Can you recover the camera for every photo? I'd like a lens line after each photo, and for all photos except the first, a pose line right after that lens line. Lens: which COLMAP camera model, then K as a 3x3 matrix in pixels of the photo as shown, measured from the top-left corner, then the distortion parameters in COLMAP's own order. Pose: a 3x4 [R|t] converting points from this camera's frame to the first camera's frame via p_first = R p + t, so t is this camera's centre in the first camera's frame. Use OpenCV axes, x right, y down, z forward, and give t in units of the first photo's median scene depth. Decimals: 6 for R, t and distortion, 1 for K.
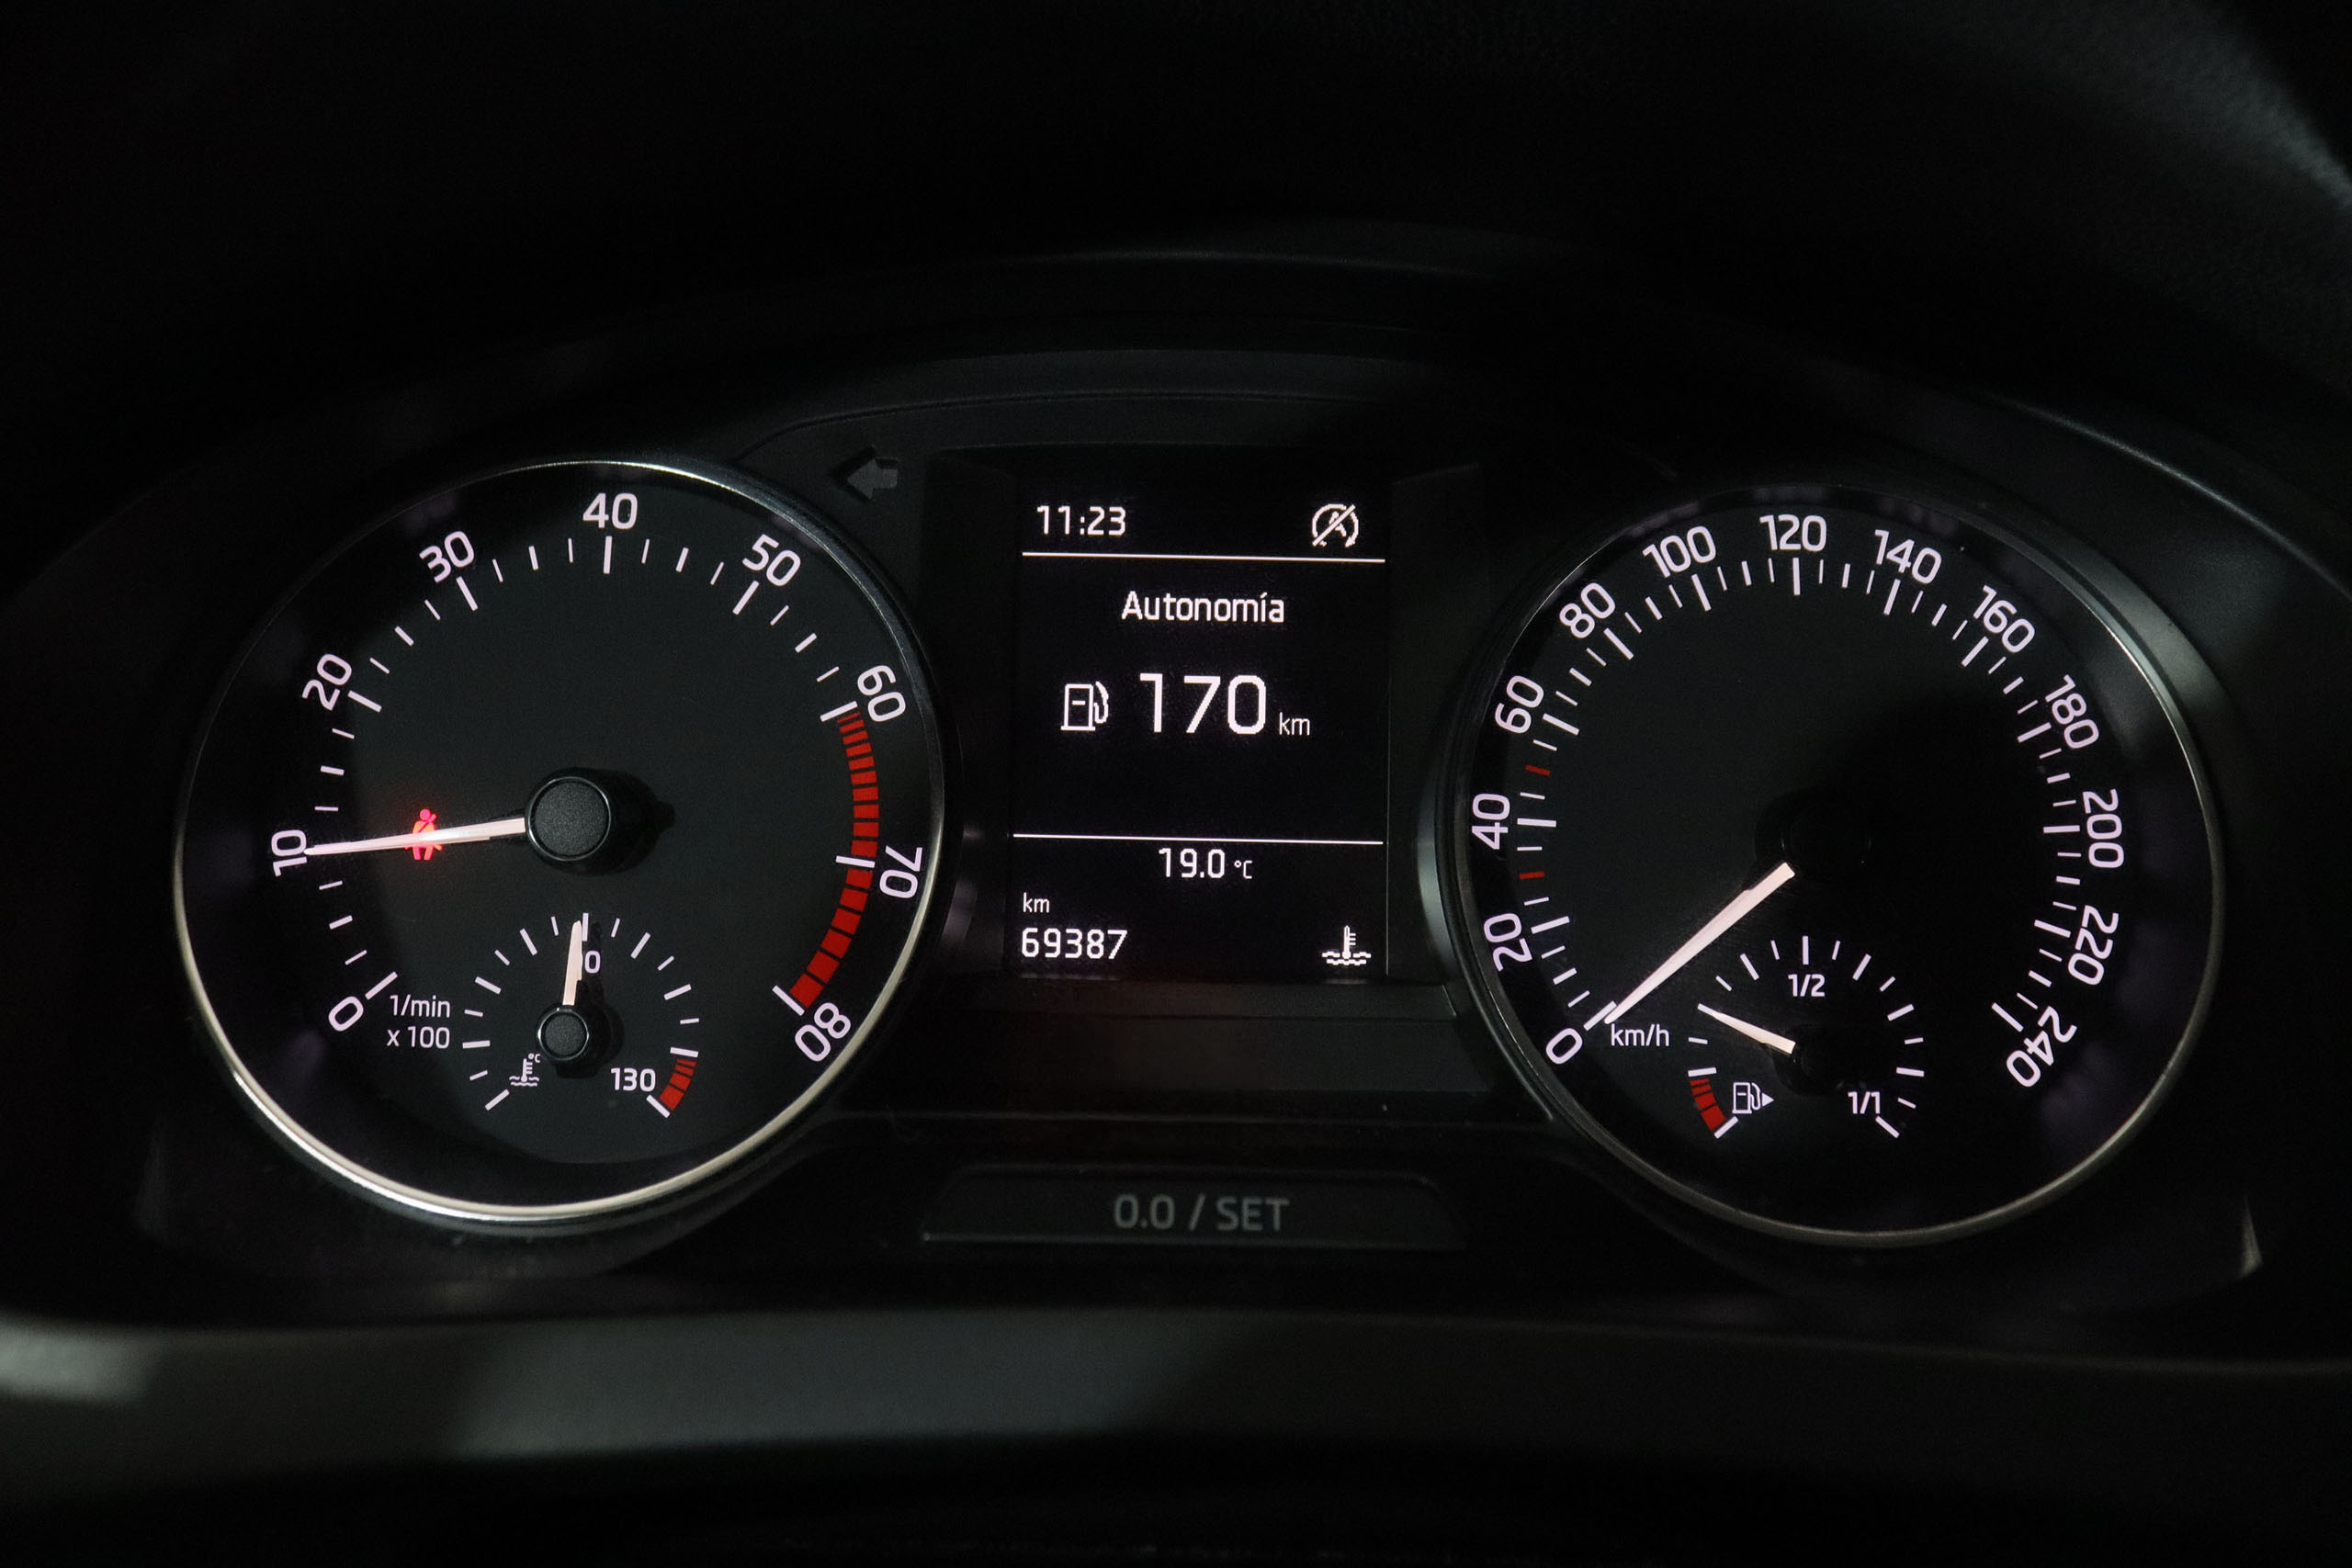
lens RADIAL K [[1913.9, 0, 1176.8], [0, 1913.9, 732.9], [0, 0, 1]] dist [-0.186206, 0.144313]
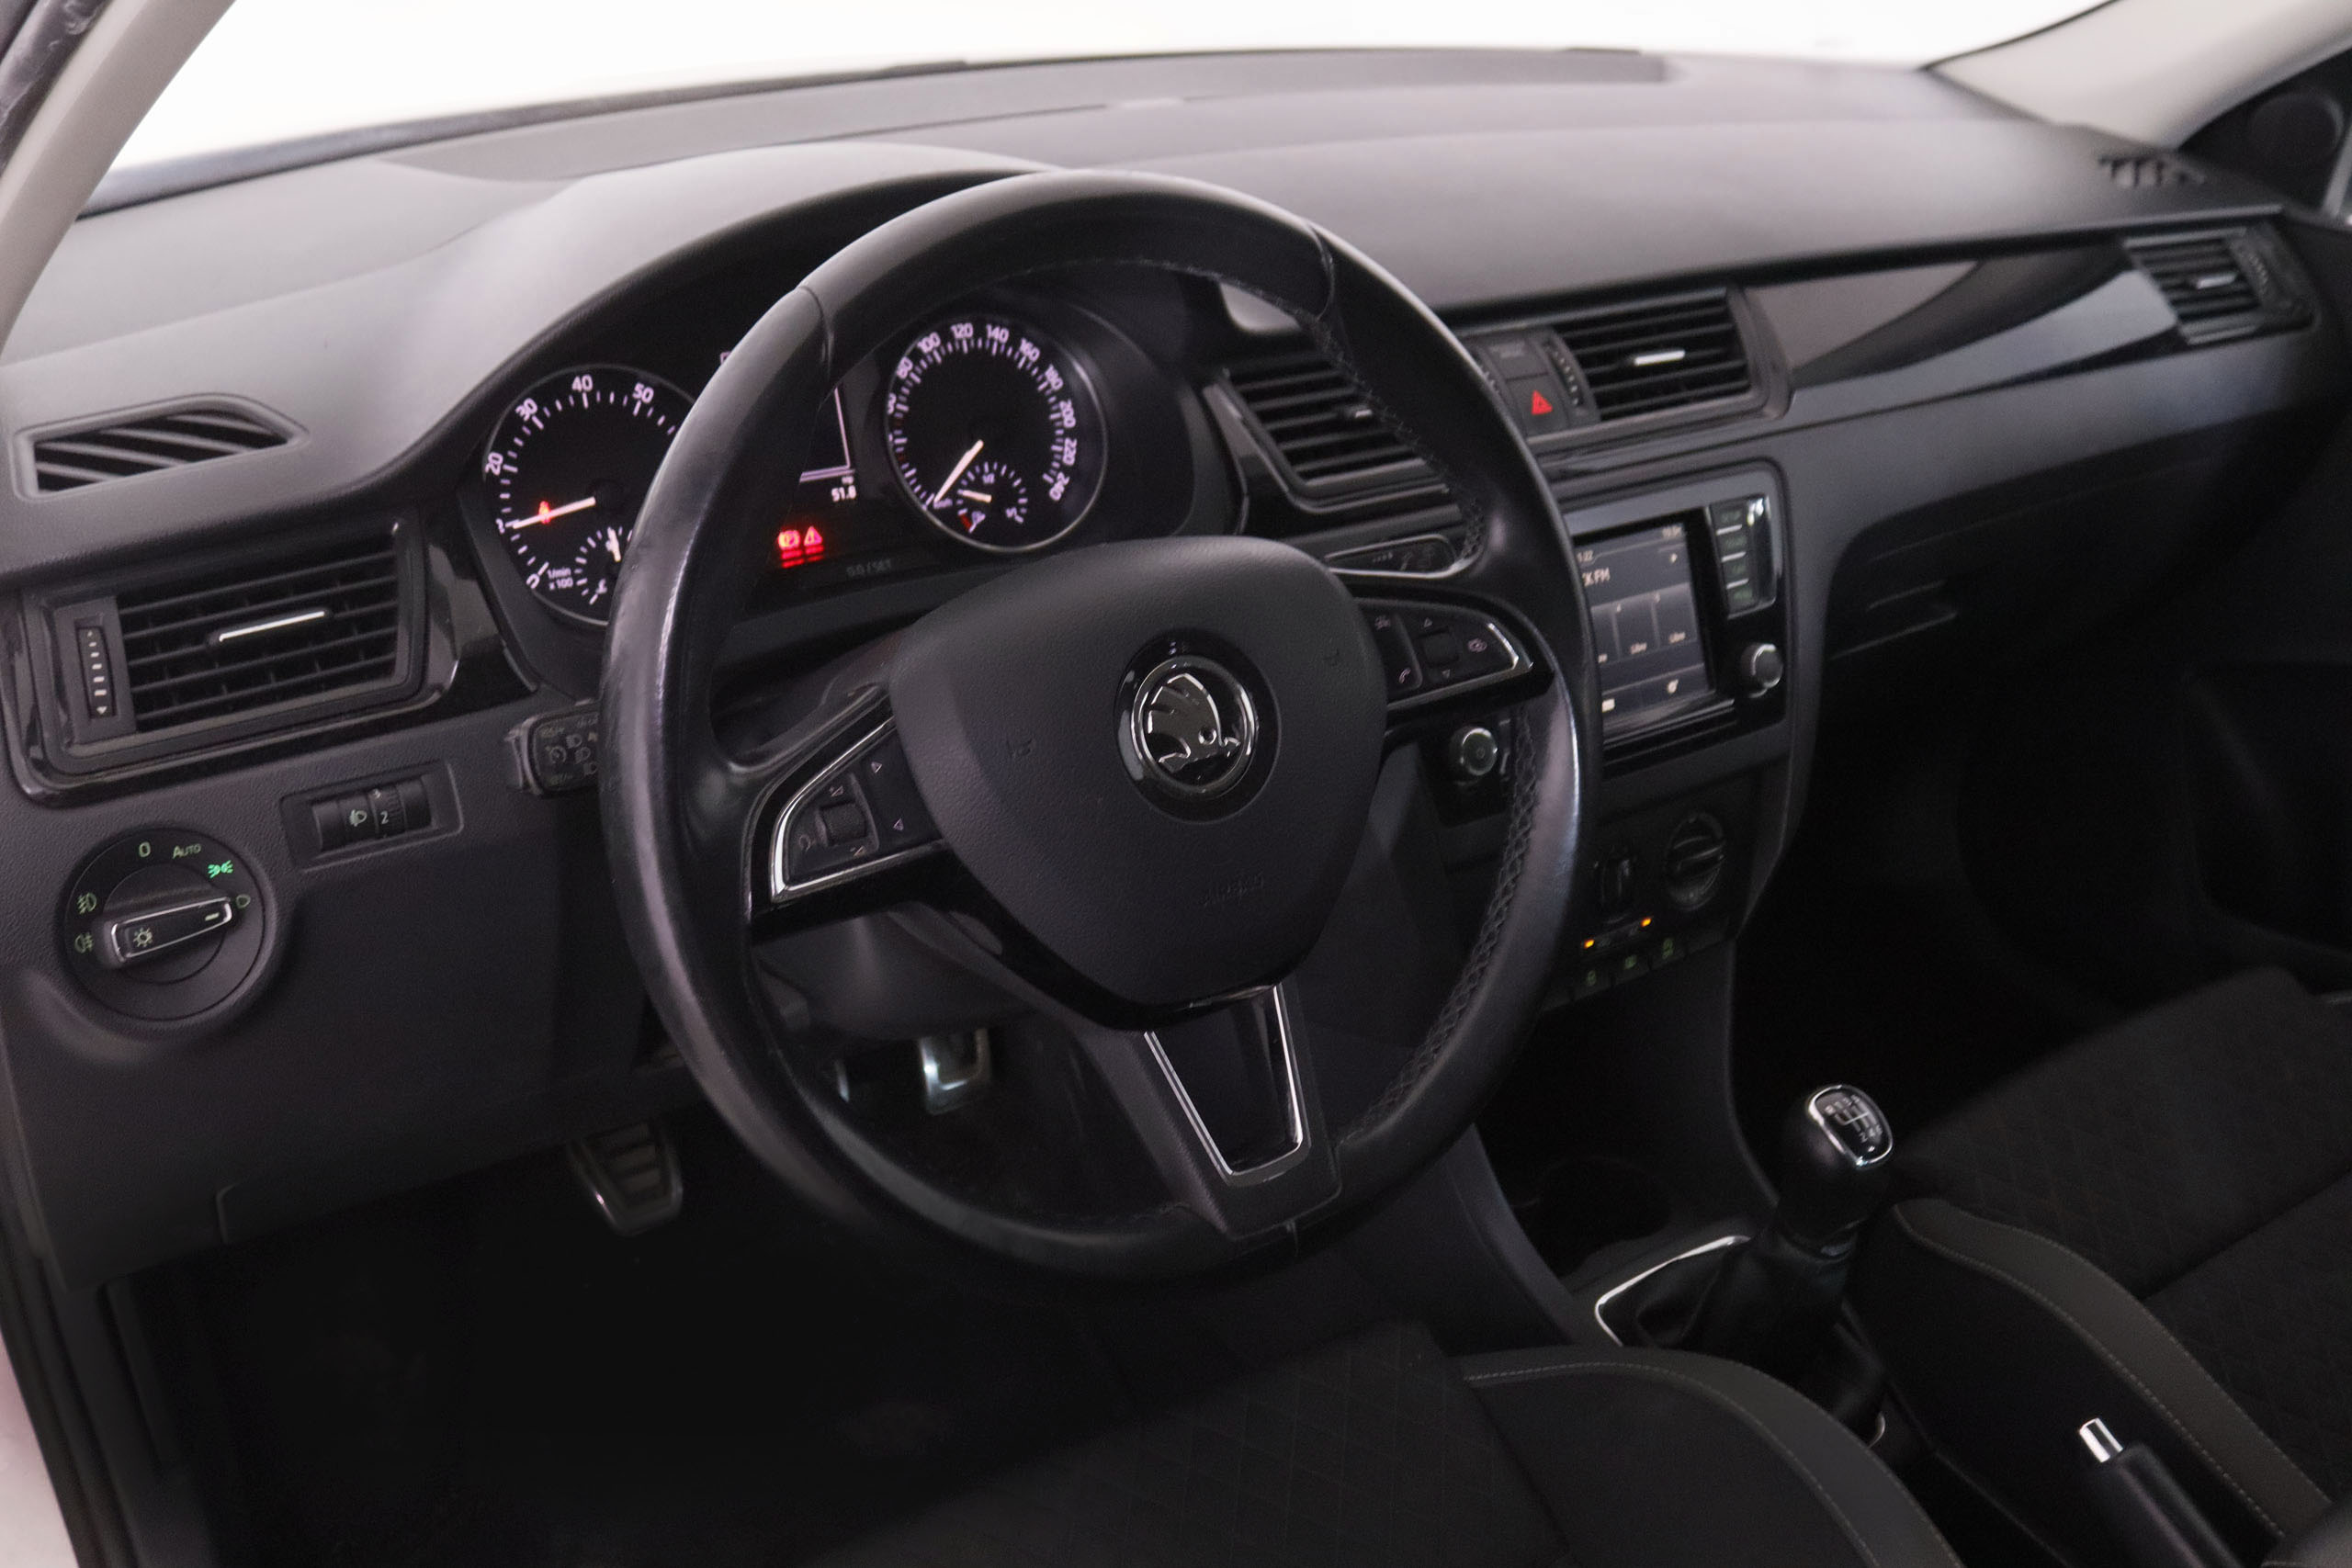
lens RADIAL K [[2136.4, 0, 1175.7], [0, 2136.4, 731.0], [0, 0, 1]] dist [-0.080513, -0.008544]
pose [[0.826563, -0.231337, 0.513105, -1.324466], [0.105005, 0.959004, 0.263221, -0.364469], [-0.552963, -0.163690, 0.816969, -2.142678]]
